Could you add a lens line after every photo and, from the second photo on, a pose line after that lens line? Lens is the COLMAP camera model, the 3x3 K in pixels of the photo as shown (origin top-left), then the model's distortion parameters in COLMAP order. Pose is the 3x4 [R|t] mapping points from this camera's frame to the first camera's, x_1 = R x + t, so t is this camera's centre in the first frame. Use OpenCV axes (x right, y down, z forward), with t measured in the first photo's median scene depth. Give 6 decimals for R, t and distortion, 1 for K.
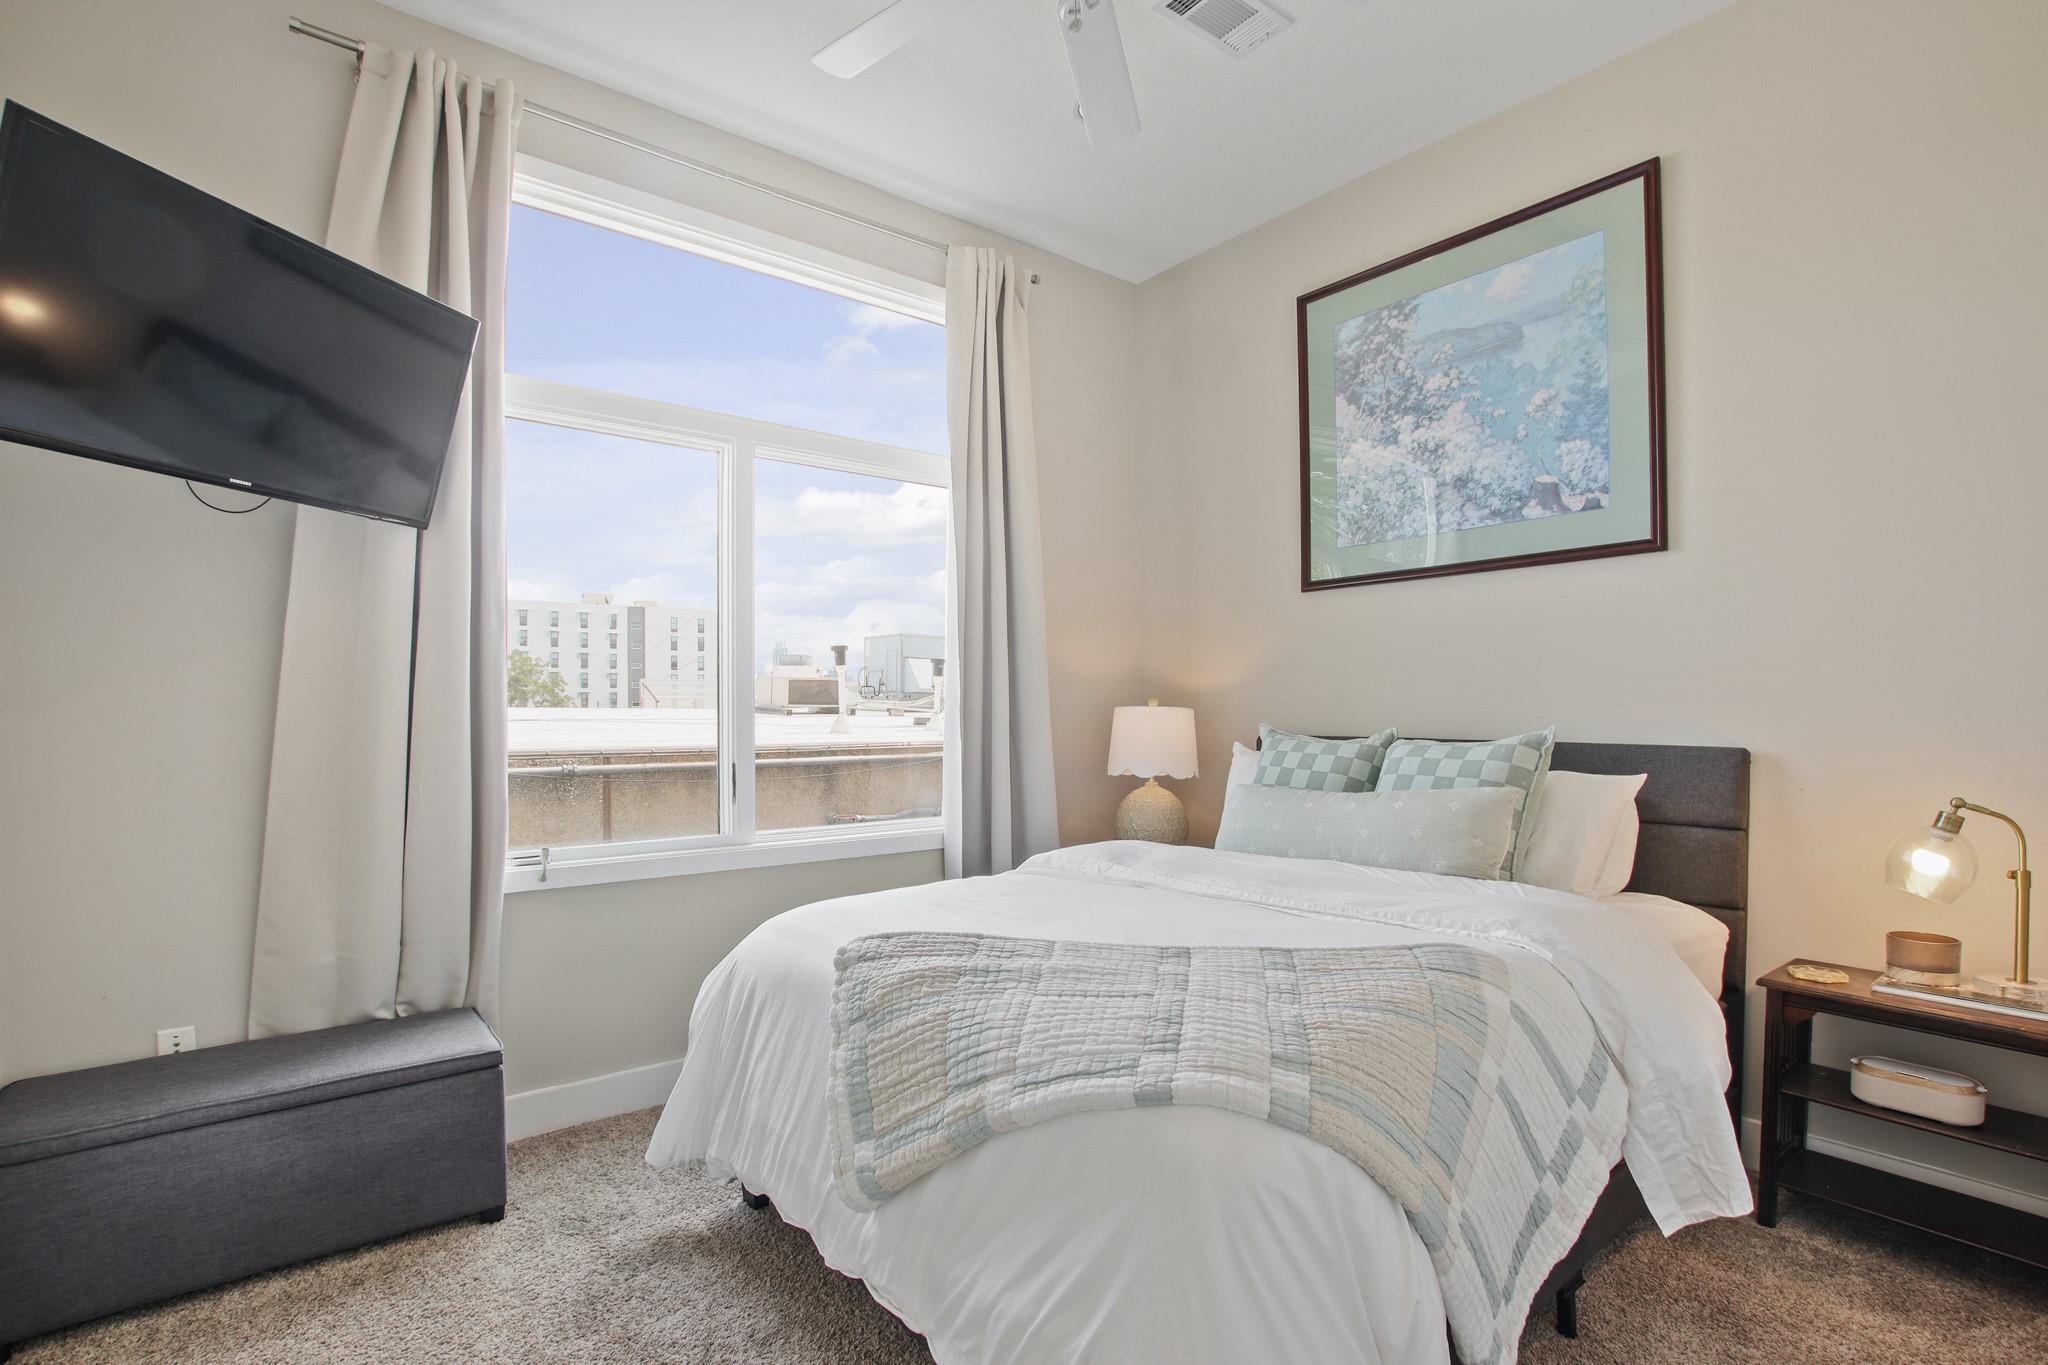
lens RADIAL K [[970.2, 0, 1046.2], [0, 970.2, 698.8], [0, 0, 1]] dist [-0.023475, 0.001185]
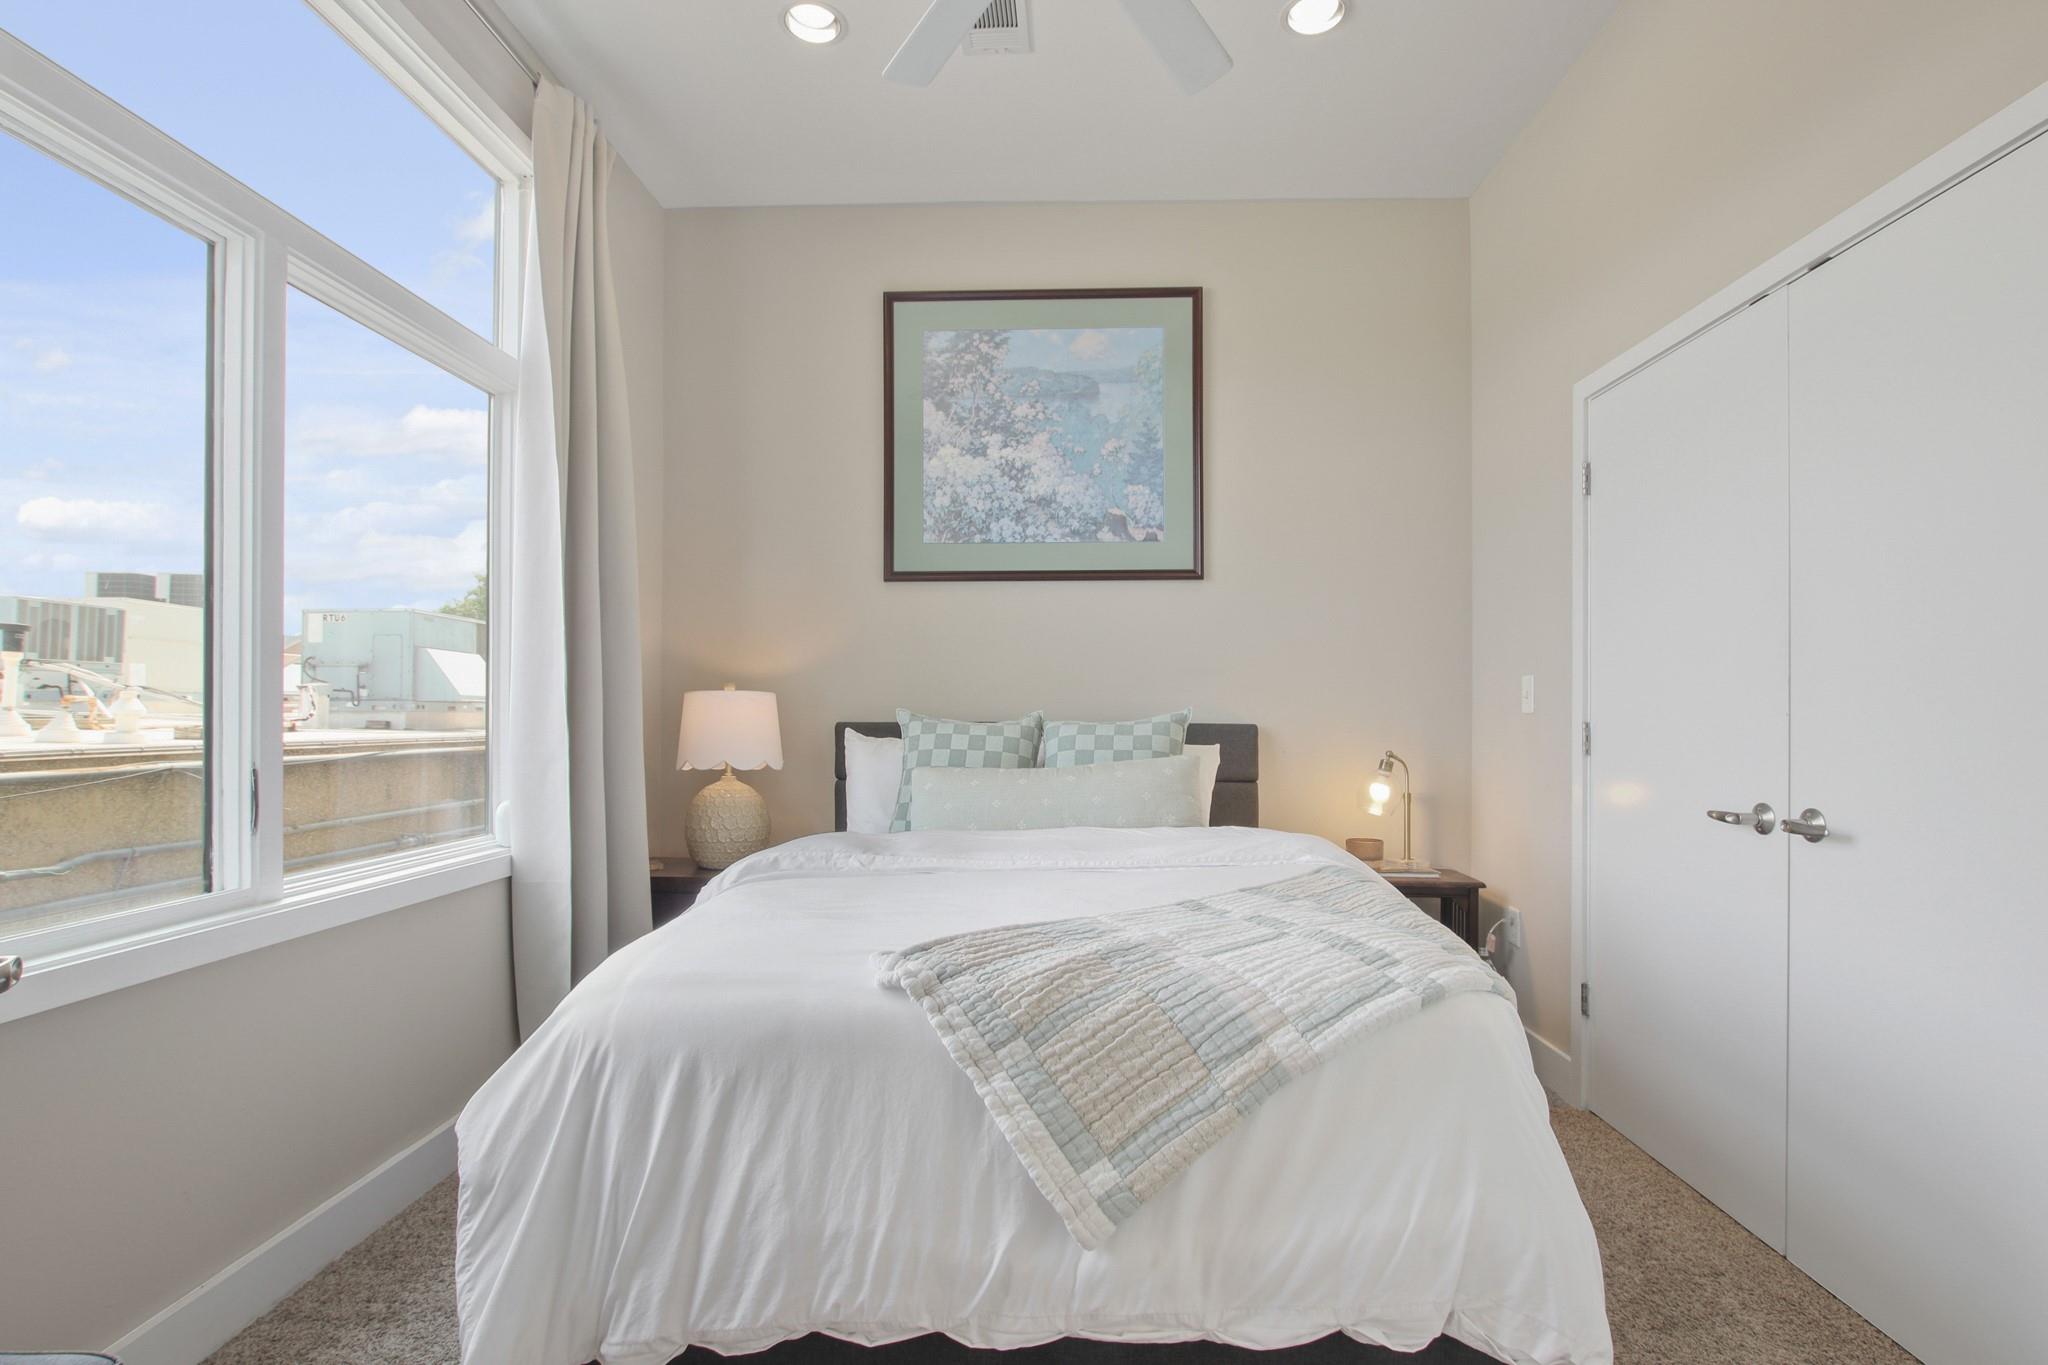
lens RADIAL K [[970.2, 0, 1037.0], [0, 970.2, 693.2], [0, 0, 1]] dist [-0.023475, 0.001185]
pose [[0.656780, 0.018990, 0.753843, -0.472514], [-0.010604, 0.999817, -0.015947, 0.026375], [-0.754008, 0.002480, 0.656861, 0.249746]]
